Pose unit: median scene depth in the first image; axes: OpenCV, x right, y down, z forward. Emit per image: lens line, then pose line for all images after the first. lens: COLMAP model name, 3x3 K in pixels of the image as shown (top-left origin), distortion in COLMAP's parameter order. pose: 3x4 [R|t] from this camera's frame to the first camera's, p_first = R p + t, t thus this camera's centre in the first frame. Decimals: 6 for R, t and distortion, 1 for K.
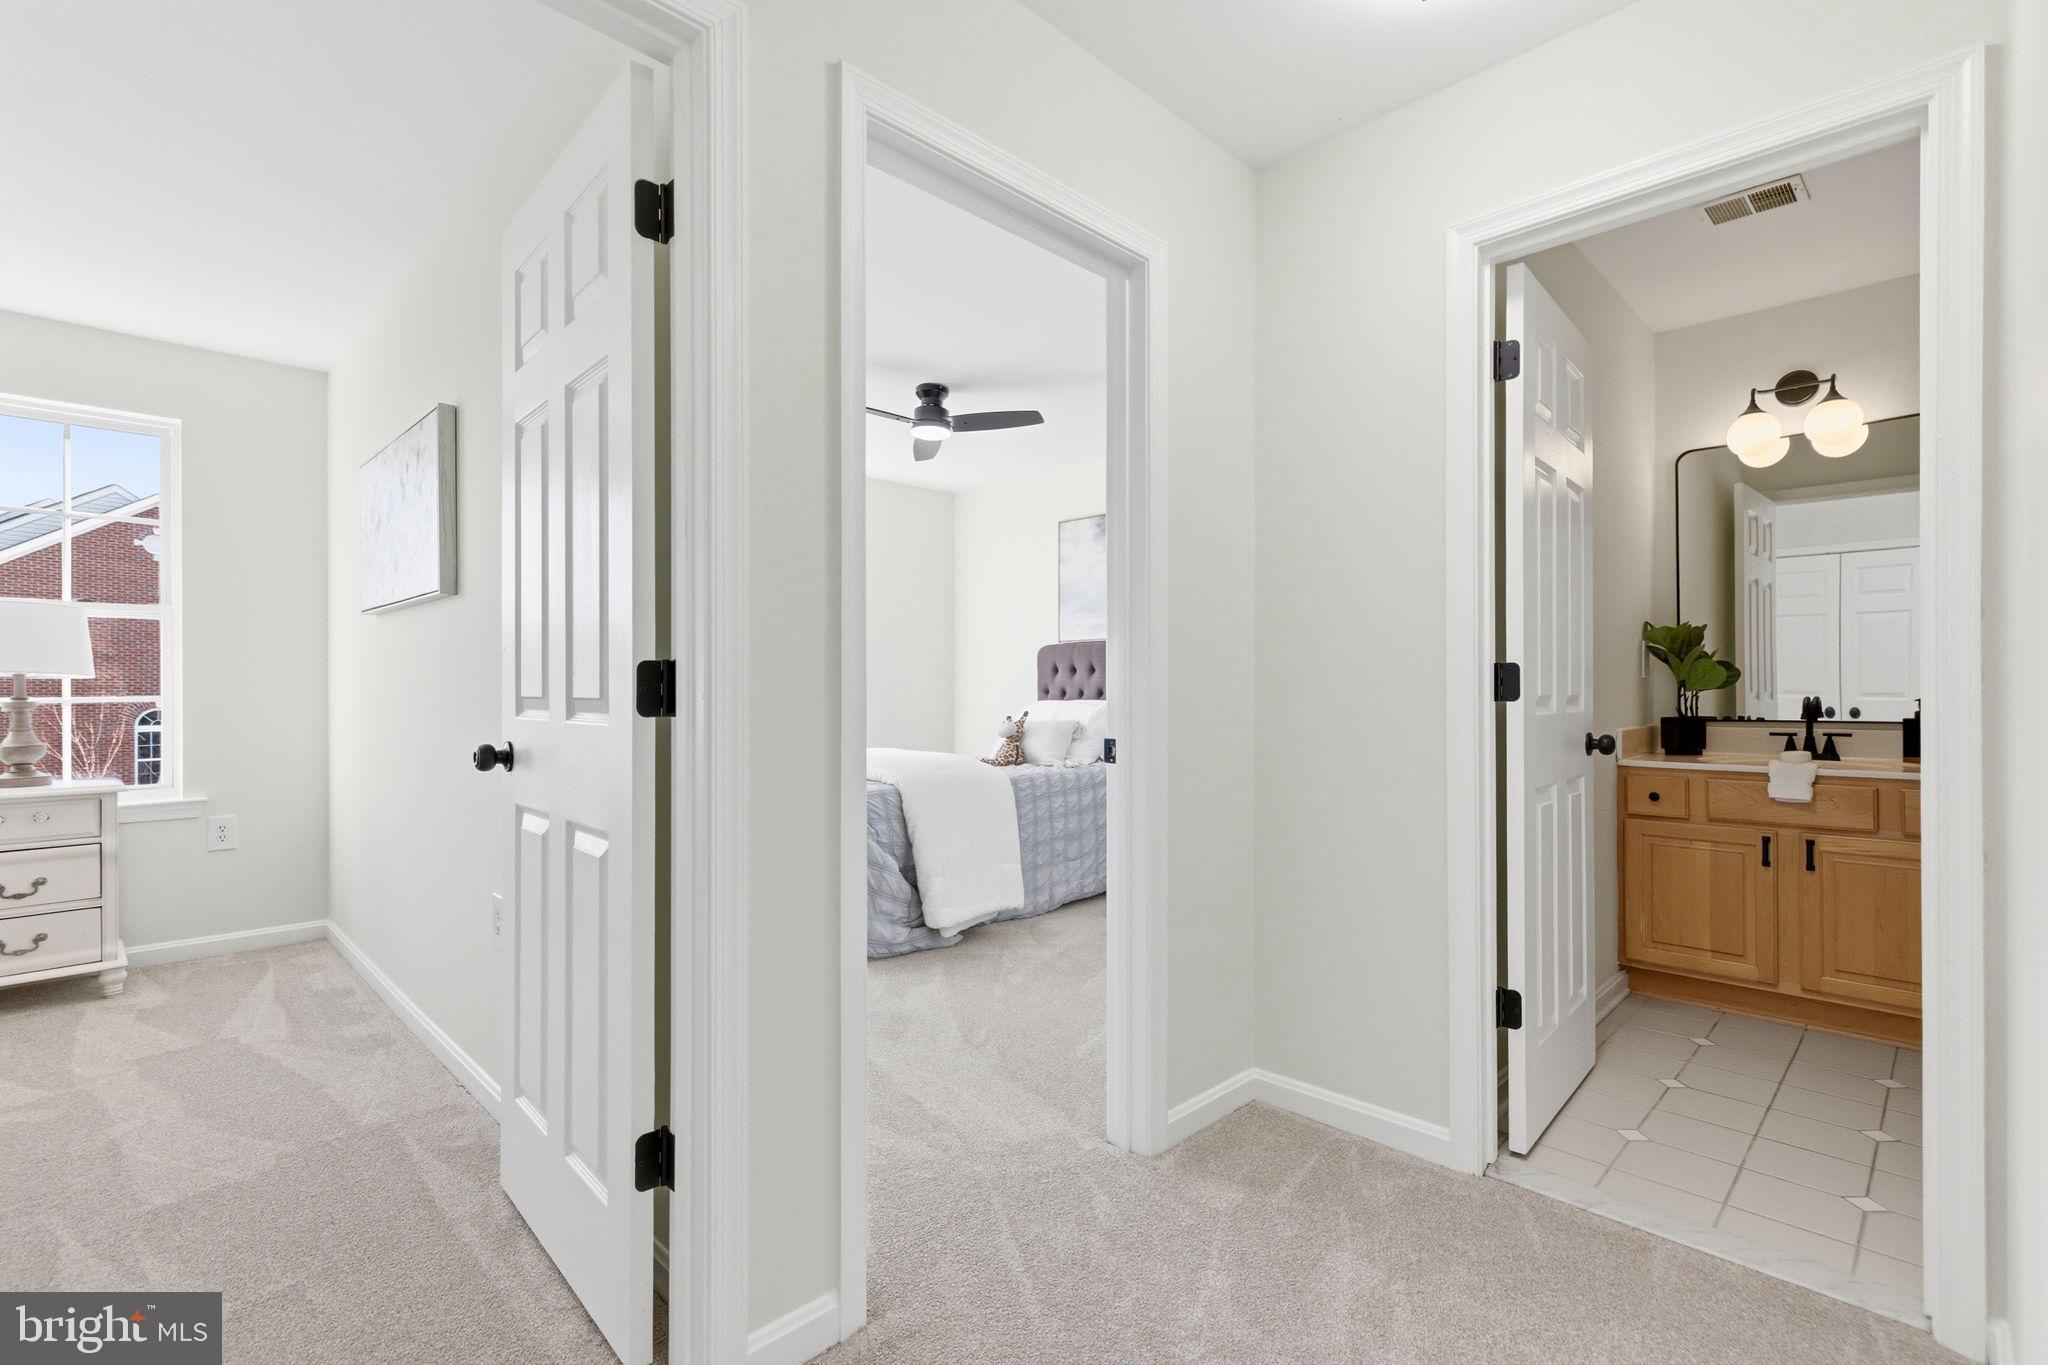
lens RADIAL K [[931.3, 0, 1022.5], [0, 931.3, 681.5], [0, 0, 1]] dist [0.000775, 0.000213]
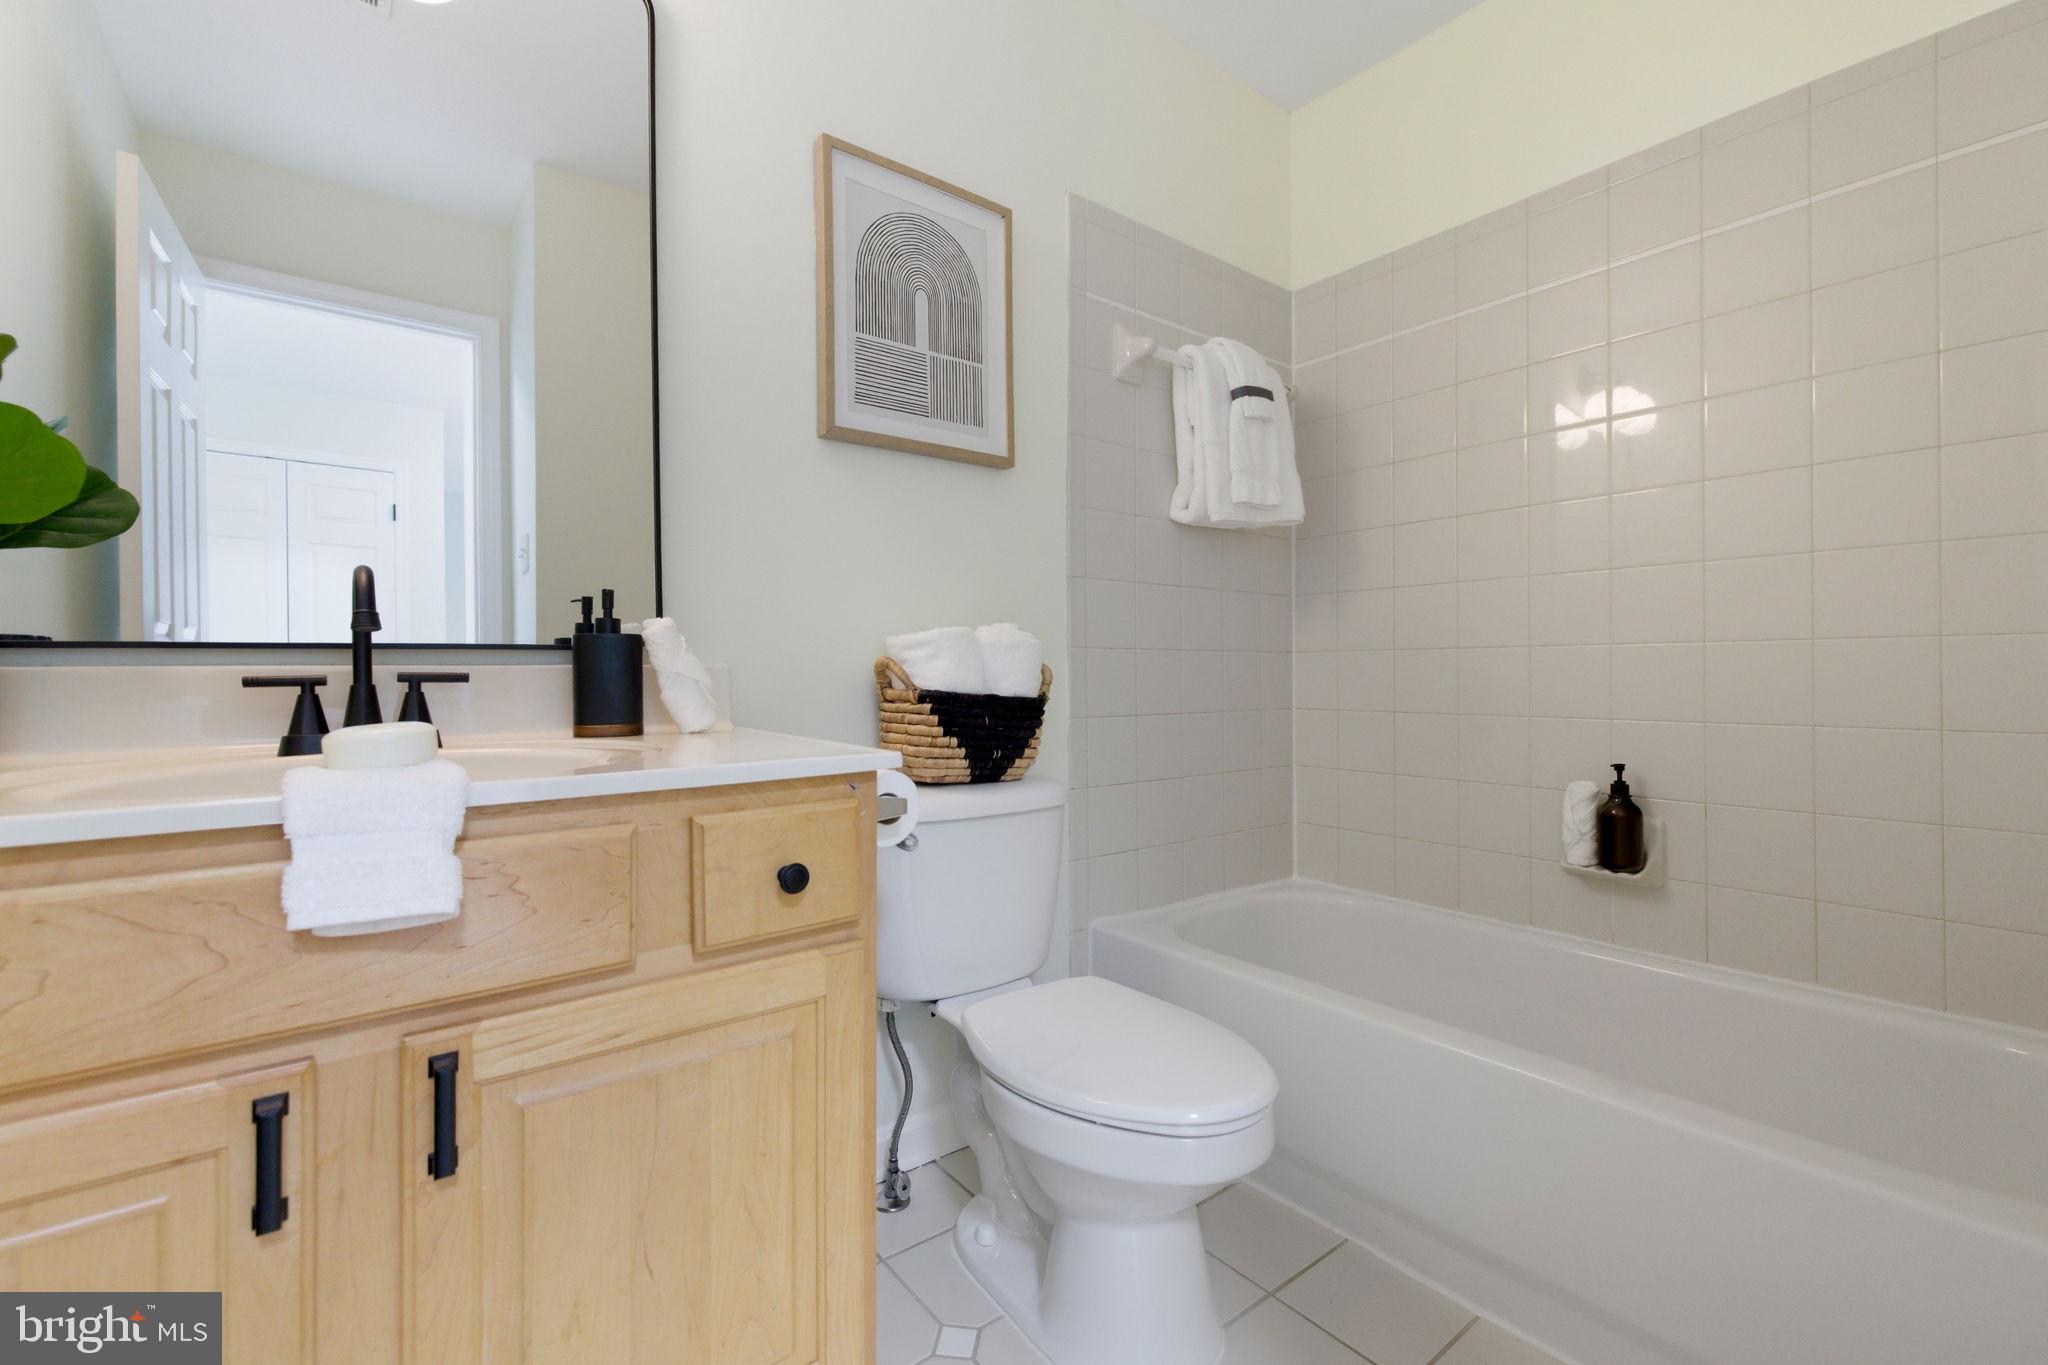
lens RADIAL K [[878.6, 0, 1022.9], [0, 878.6, 680.5], [0, 0, 1]] dist [0.001351, 0.000232]
pose [[0.118647, 0.001484, 0.992935, 0.607489], [0.002566, 0.999995, -0.001801, 0.064469], [-0.992933, 0.002762, 0.118643, 0.792986]]
